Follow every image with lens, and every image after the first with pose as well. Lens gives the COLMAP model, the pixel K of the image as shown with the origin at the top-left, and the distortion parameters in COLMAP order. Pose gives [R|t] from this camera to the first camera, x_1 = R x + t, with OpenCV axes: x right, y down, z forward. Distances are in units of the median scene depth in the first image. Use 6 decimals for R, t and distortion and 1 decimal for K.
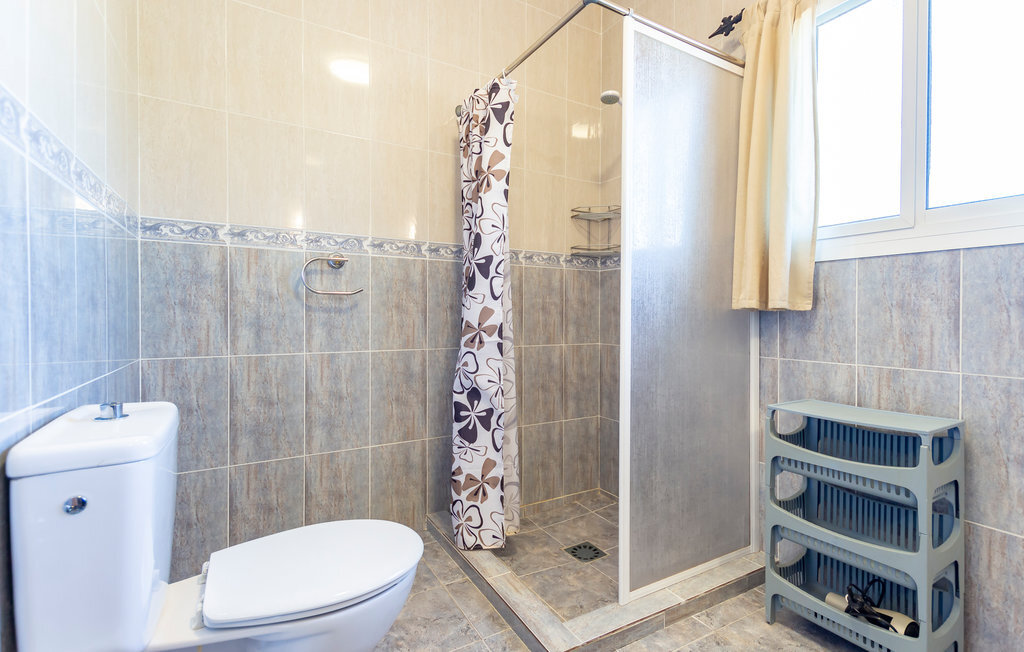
lens RADIAL K [[467.4, 0, 517.2], [0, 467.4, 322.0], [0, 0, 1]] dist [0.021178, -0.007702]
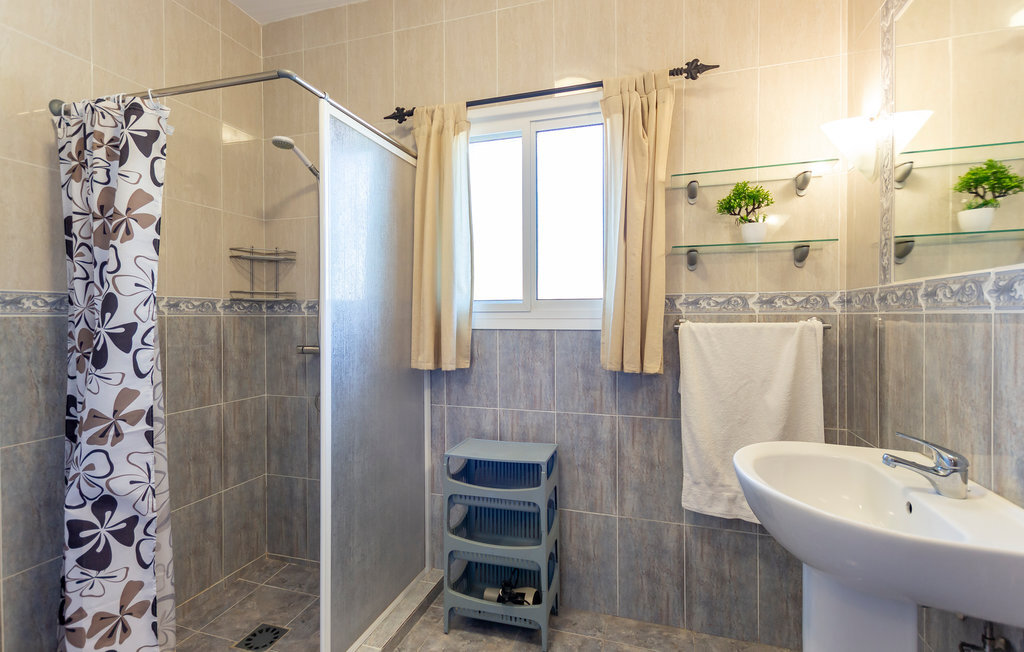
lens RADIAL K [[467.4, 0, 517.2], [0, 467.4, 322.0], [0, 0, 1]] dist [0.021178, -0.007702]
pose [[0.738799, -0.012569, 0.673808, -0.113502], [0.013006, 0.999906, 0.004391, -0.136280], [-0.673800, 0.005520, 0.738893, -0.015637]]
